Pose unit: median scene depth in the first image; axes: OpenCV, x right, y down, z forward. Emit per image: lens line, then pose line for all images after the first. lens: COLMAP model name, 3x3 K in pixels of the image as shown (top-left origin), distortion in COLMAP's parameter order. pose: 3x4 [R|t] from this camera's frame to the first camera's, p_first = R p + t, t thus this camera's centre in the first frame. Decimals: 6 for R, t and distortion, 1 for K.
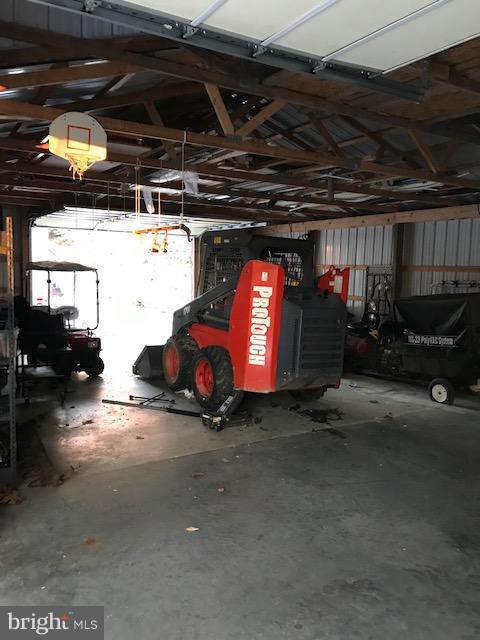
lens RADIAL K [[530.4, 0, 240.3], [0, 530.4, 315.7], [0, 0, 1]] dist [0.069653, -0.082161]
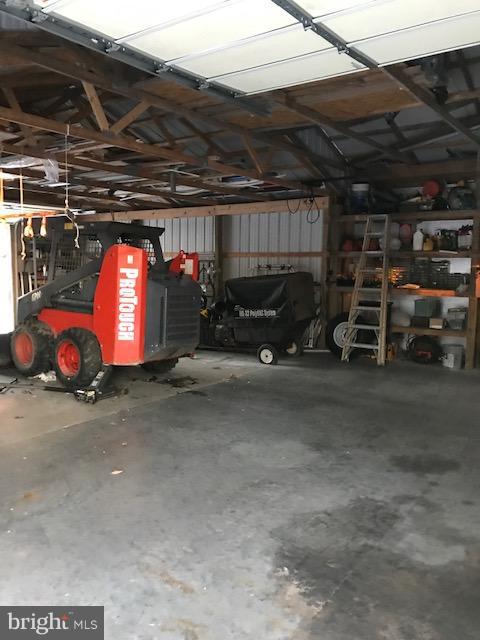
lens RADIAL K [[530.4, 0, 240.3], [0, 530.4, 315.7], [0, 0, 1]] dist [0.069653, -0.082161]
pose [[0.925130, -0.051813, 0.376098, -0.154967], [0.046026, 0.998643, 0.024363, 0.024792], [-0.376850, -0.005228, 0.926260, -0.106807]]
